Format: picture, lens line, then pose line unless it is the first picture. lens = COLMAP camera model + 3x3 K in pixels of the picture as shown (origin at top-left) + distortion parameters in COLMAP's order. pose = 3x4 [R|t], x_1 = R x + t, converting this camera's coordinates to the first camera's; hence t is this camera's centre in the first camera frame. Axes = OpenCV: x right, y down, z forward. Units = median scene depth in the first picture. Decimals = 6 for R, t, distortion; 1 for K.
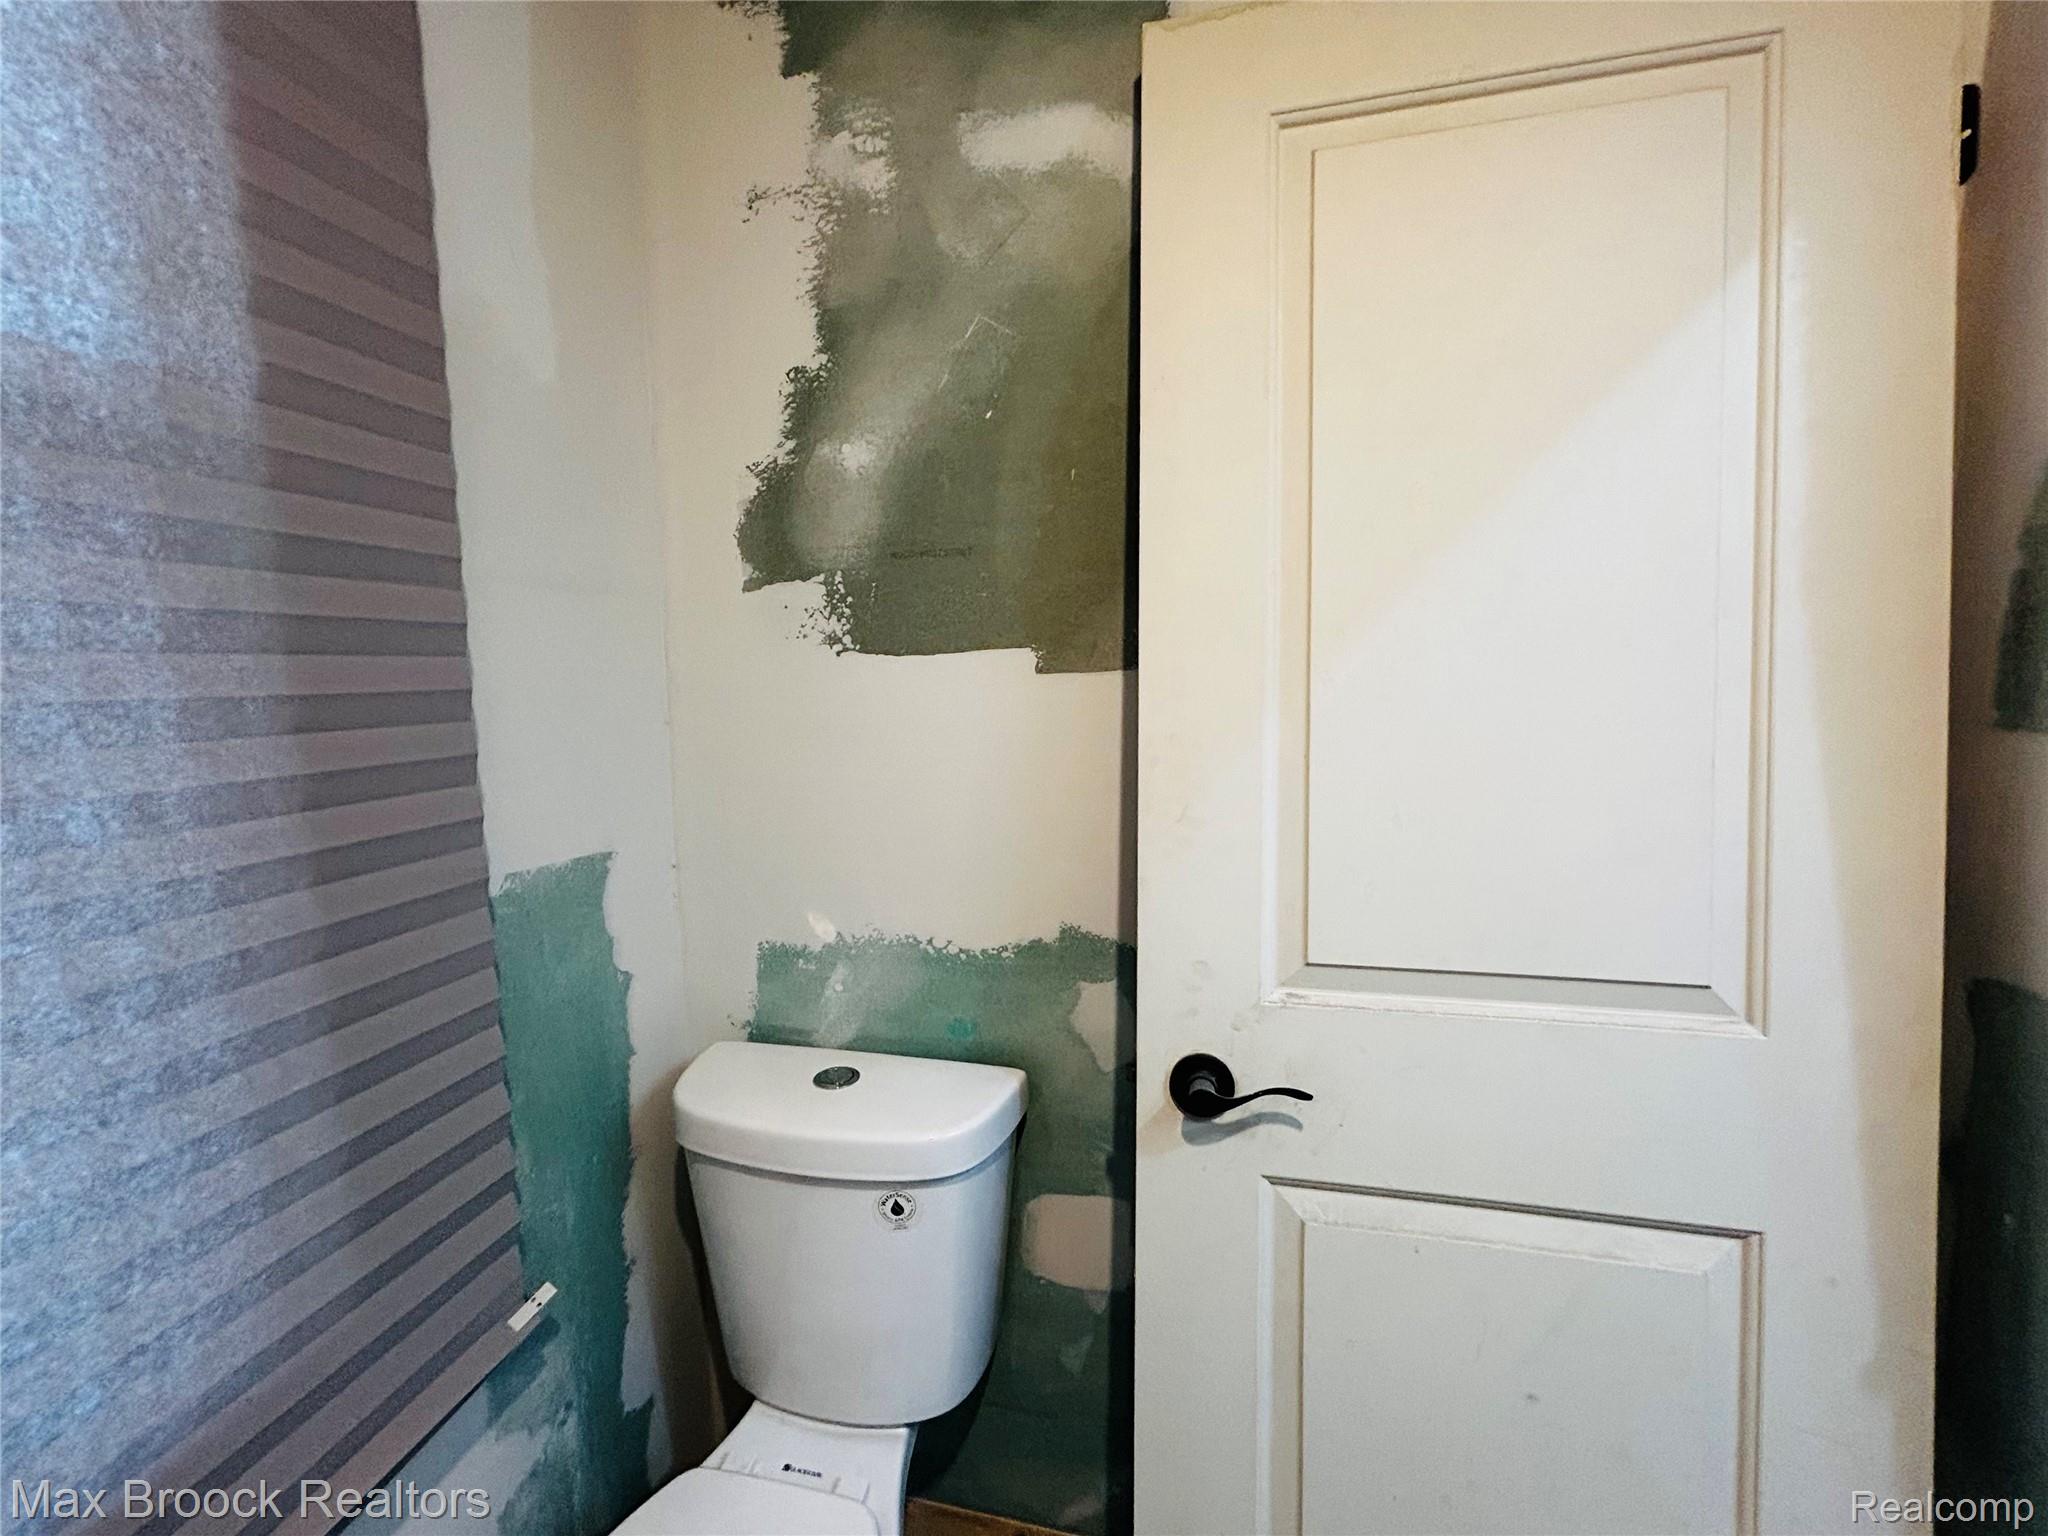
lens RADIAL K [[823.6, 0, 1023.5], [0, 823.6, 764.7], [0, 0, 1]] dist [-0.001232, 0.000138]
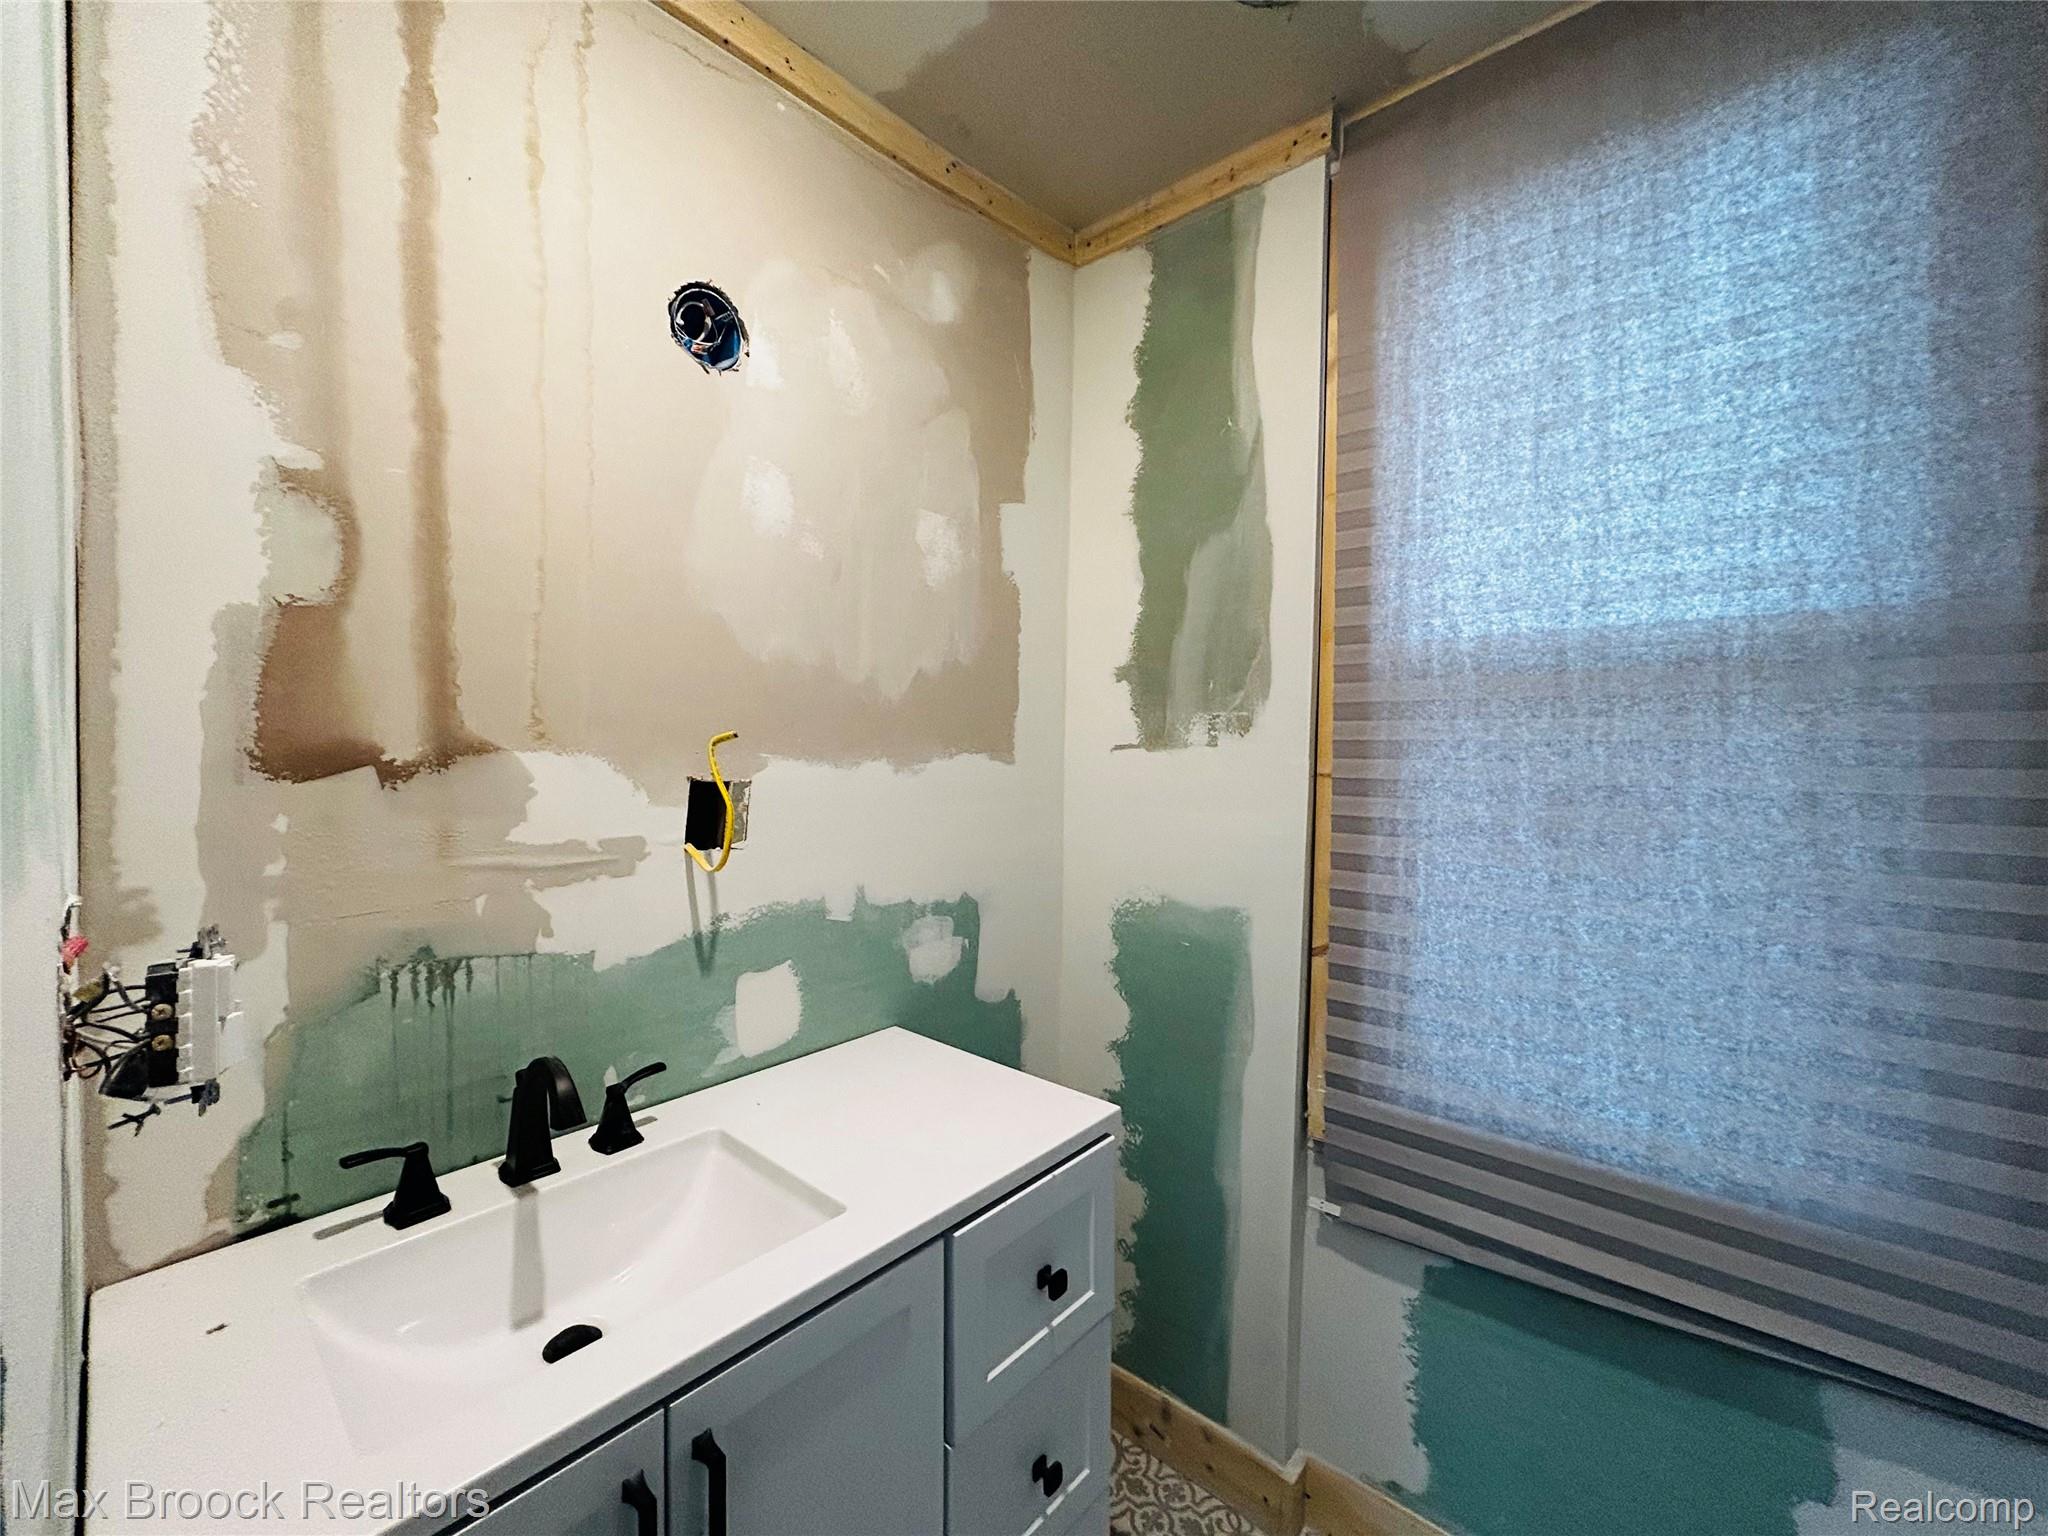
lens RADIAL K [[823.6, 0, 1018.4], [0, 823.6, 767.5], [0, 0, 1]] dist [-0.001232, 0.000138]
pose [[-0.478962, 0.023482, -0.877521, 1.264518], [-0.109525, 0.990233, 0.086278, -0.078160], [0.870976, 0.137434, -0.471712, 0.192907]]
